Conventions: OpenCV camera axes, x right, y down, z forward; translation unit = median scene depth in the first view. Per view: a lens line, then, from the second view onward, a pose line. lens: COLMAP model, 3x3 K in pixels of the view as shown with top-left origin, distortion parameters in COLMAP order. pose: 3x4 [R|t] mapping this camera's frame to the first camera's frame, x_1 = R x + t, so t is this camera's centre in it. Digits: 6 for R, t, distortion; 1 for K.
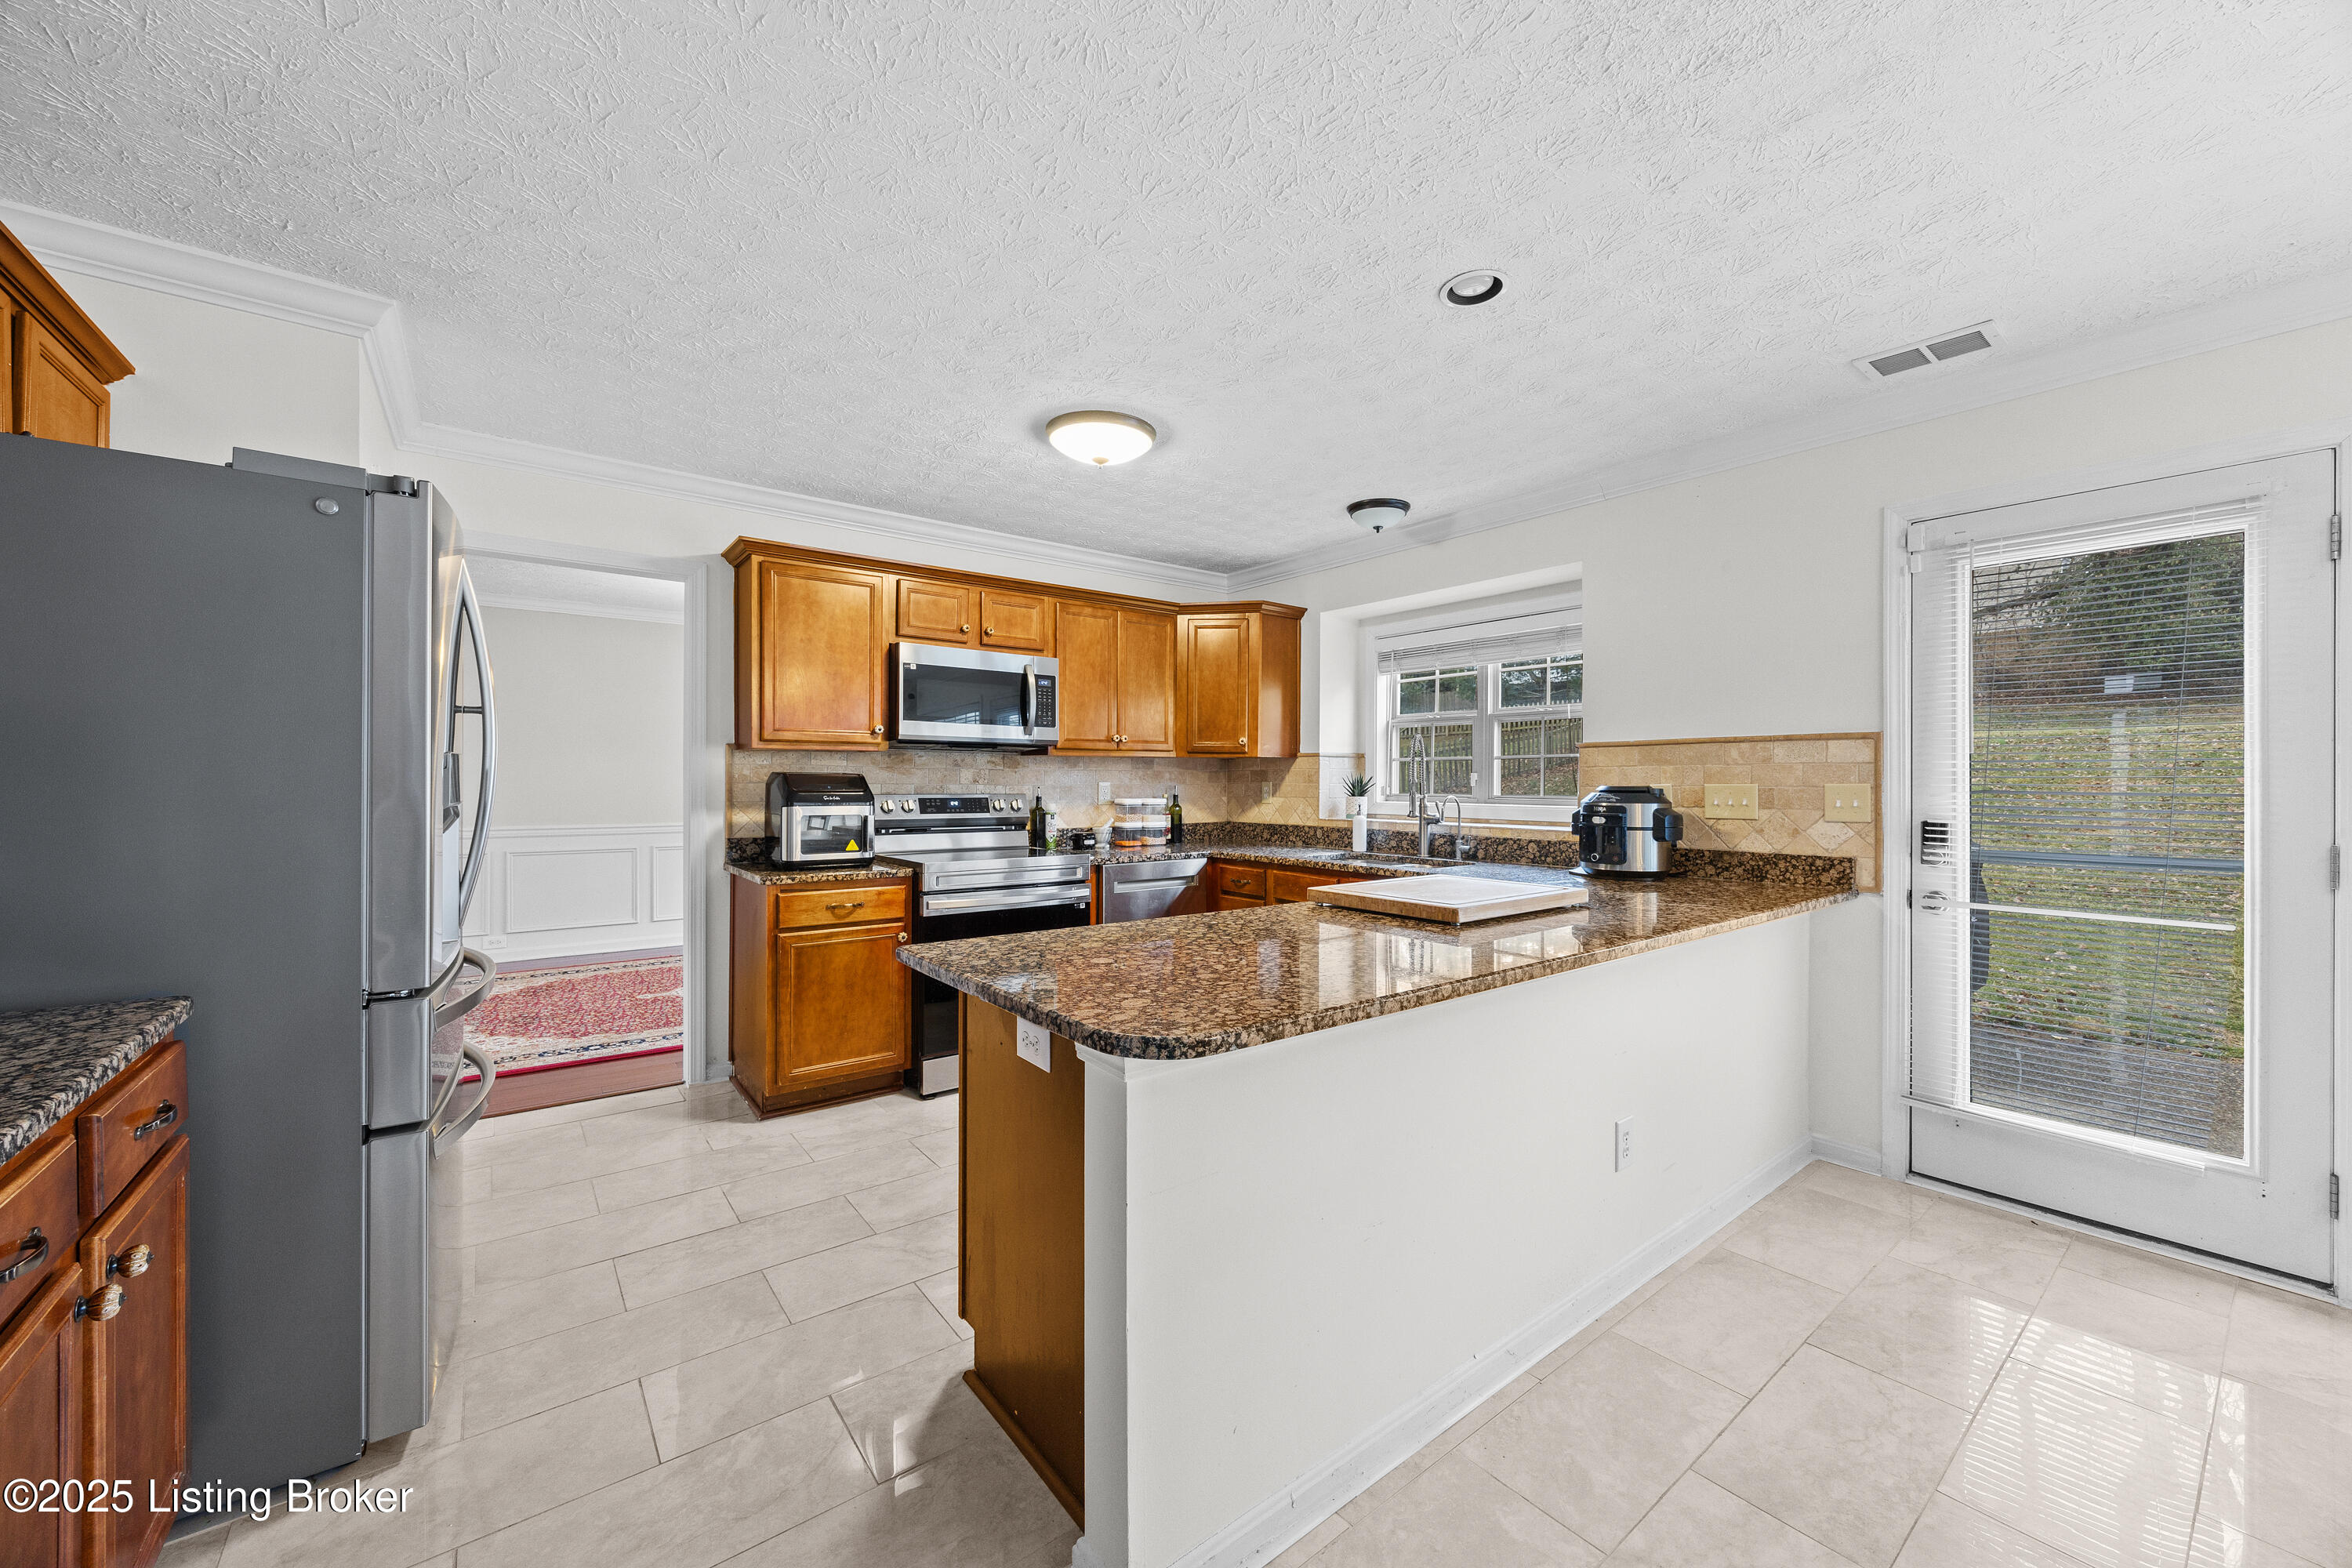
lens RADIAL K [[898.0, 0, 1189.9], [0, 898.0, 778.8], [0, 0, 1]] dist [-0.007473, 0.001164]
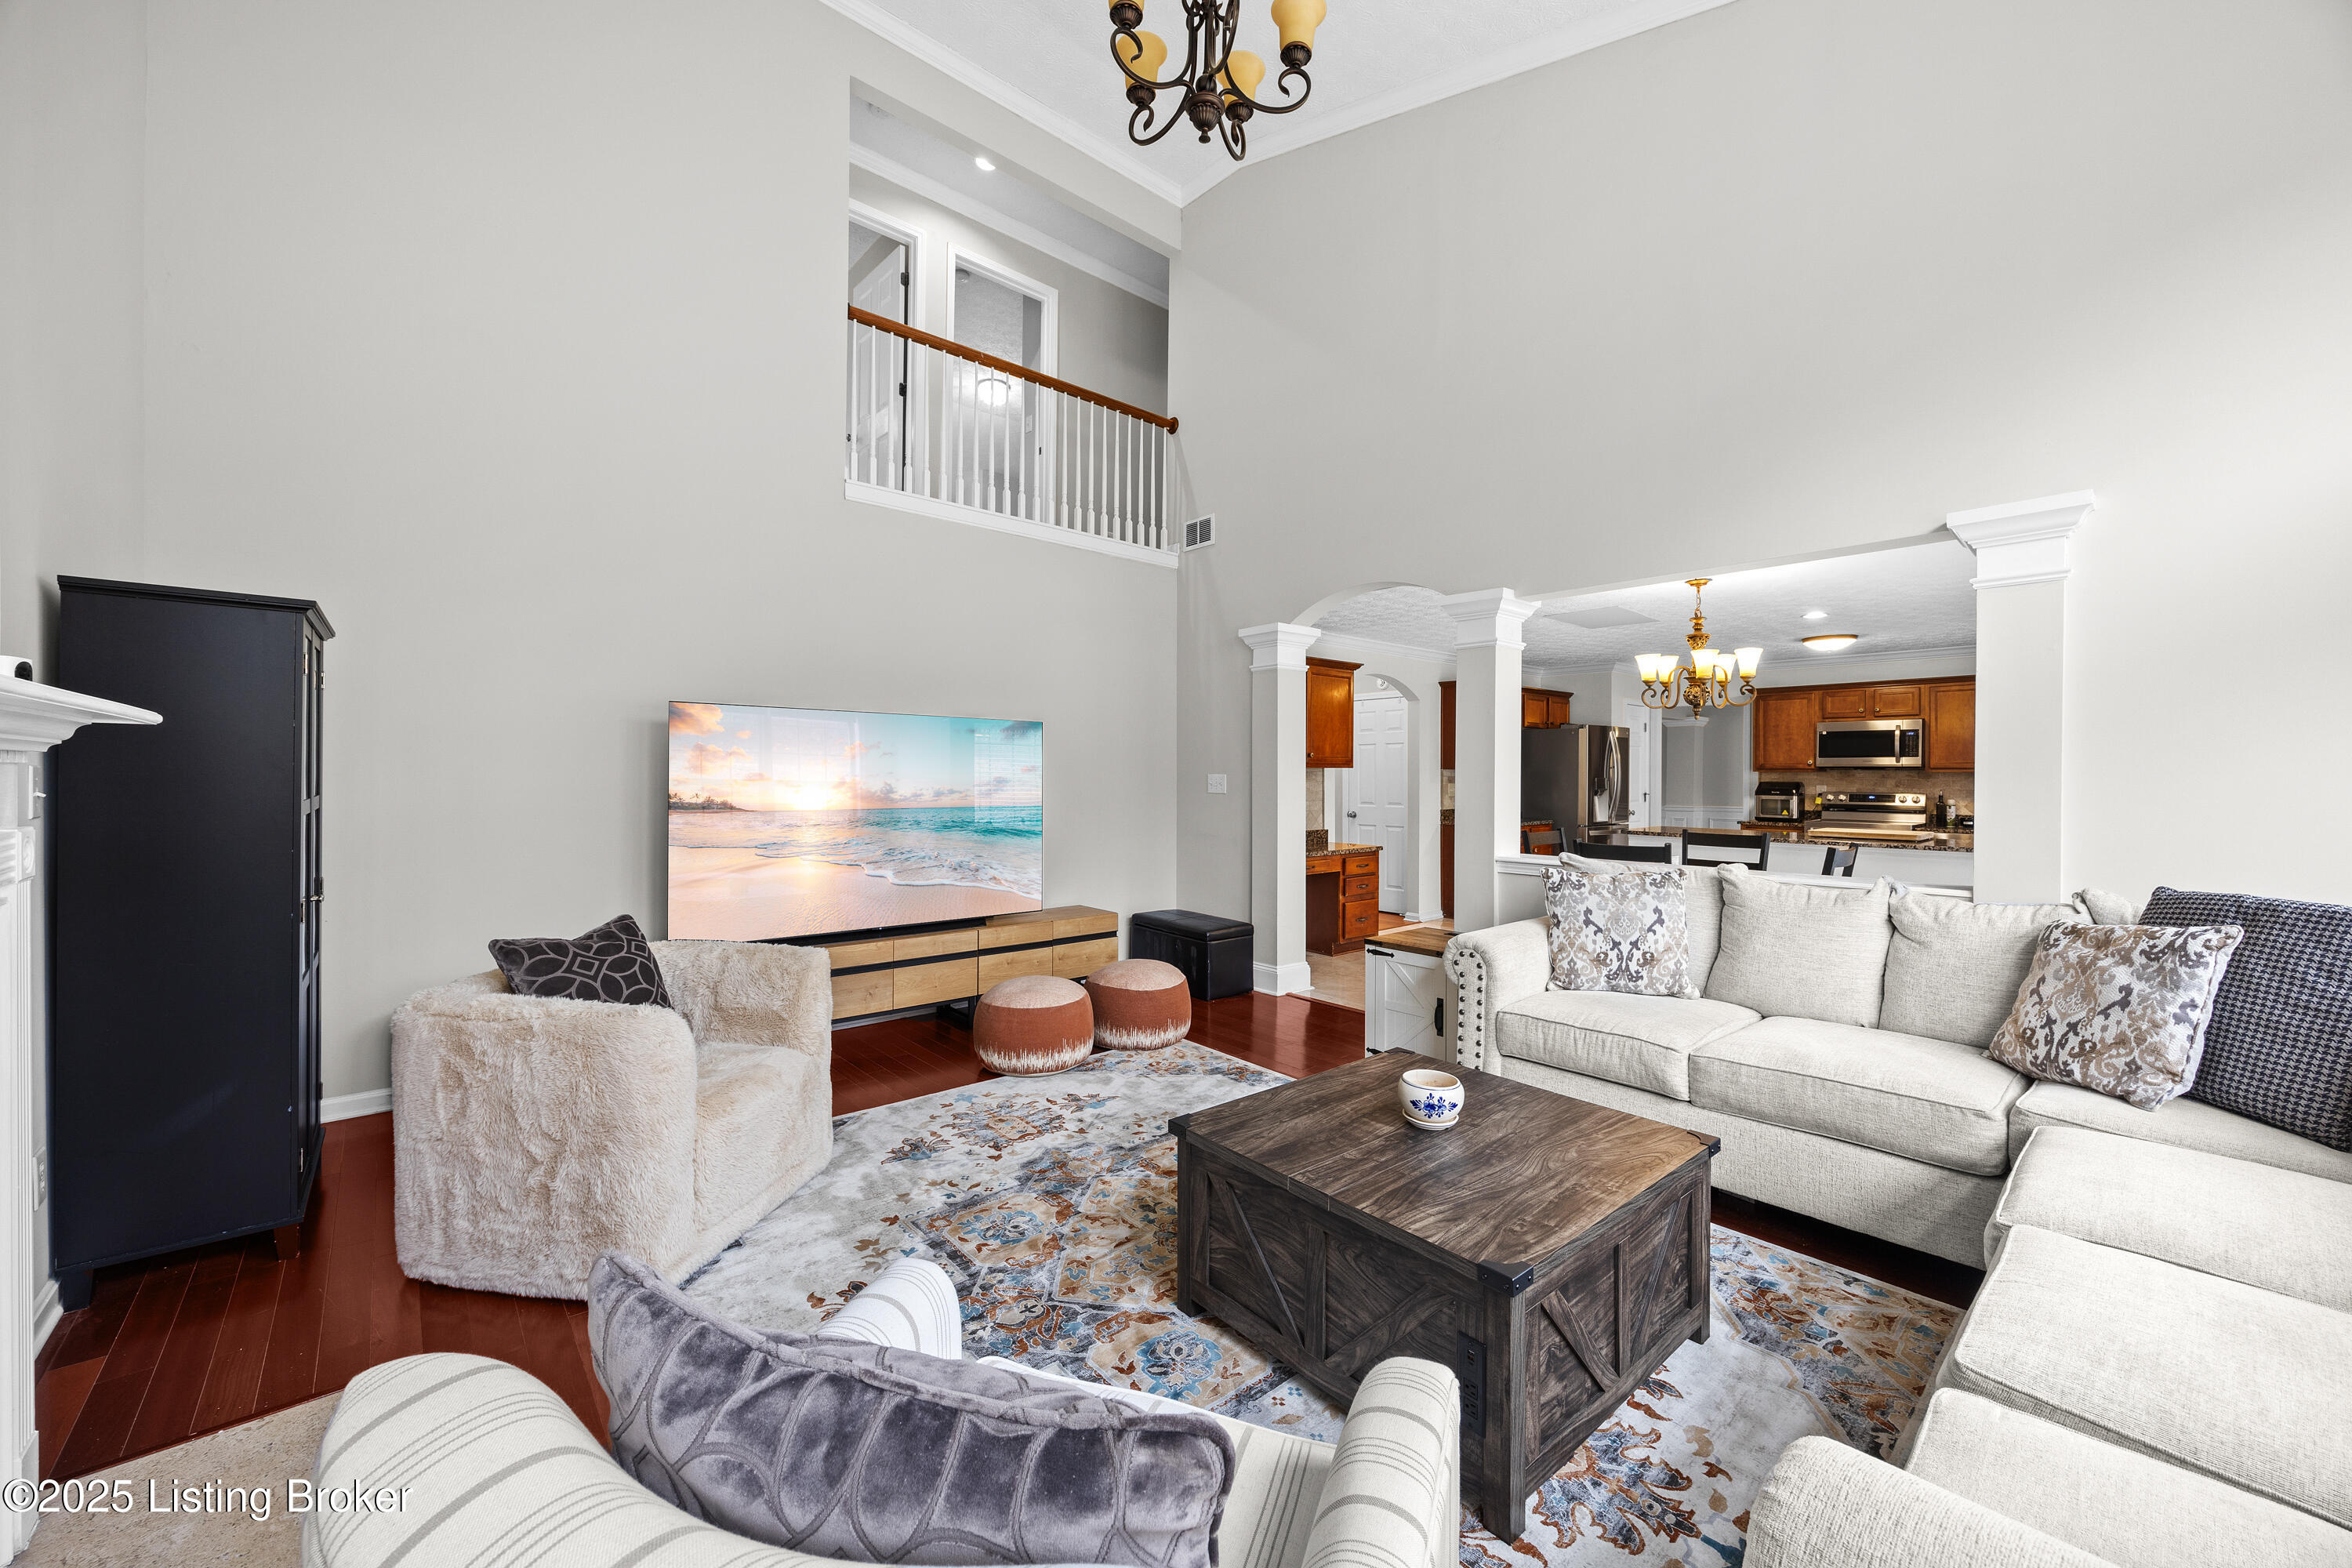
lens RADIAL K [[898.0, 0, 1197.8], [0, 898.0, 760.9], [0, 0, 1]] dist [-0.007473, 0.001164]
pose [[0.078809, -0.014685, -0.996782, 1.603124], [-0.004756, 0.999875, -0.015107, -0.016195], [0.996878, 0.005931, 0.078729, -0.629365]]
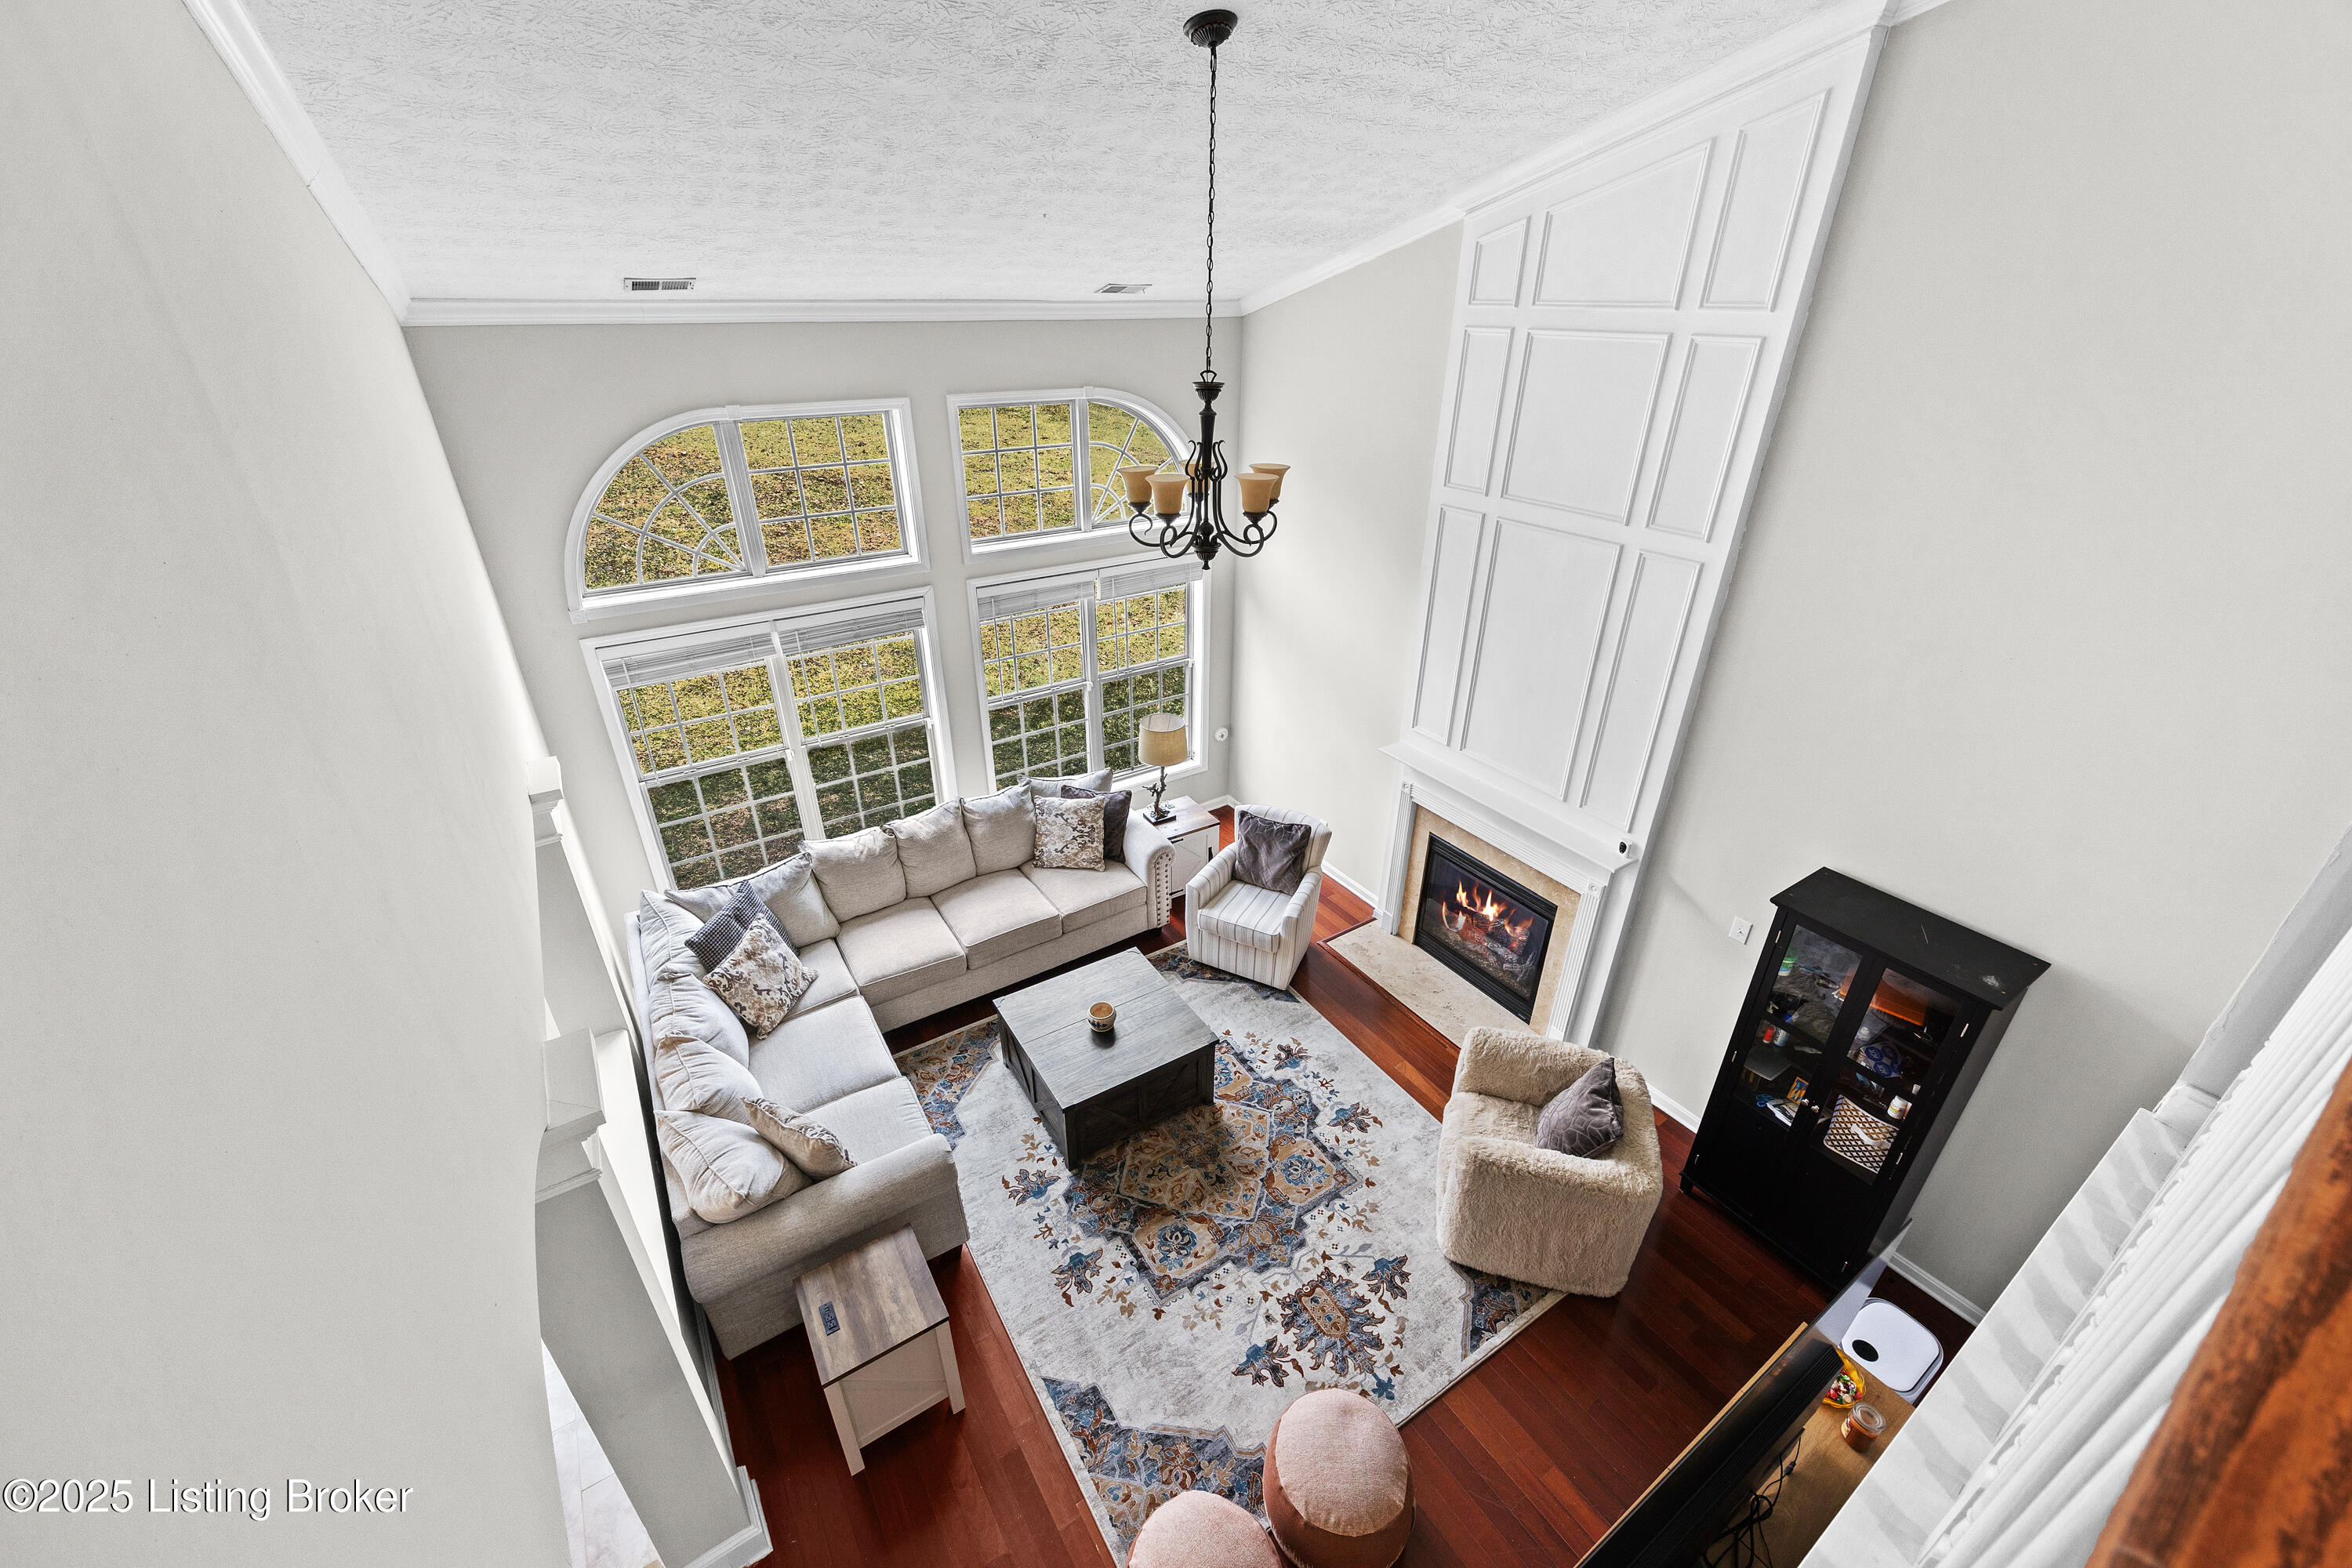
lens RADIAL K [[898.0, 0, 1190.2], [0, 898.0, 769.3], [0, 0, 1]] dist [-0.007473, 0.001164]
pose [[0.077968, -0.454724, 0.887213, 0.170360], [-0.001485, 0.889868, 0.456215, -0.671537], [-0.996955, -0.036887, 0.068706, -0.630947]]
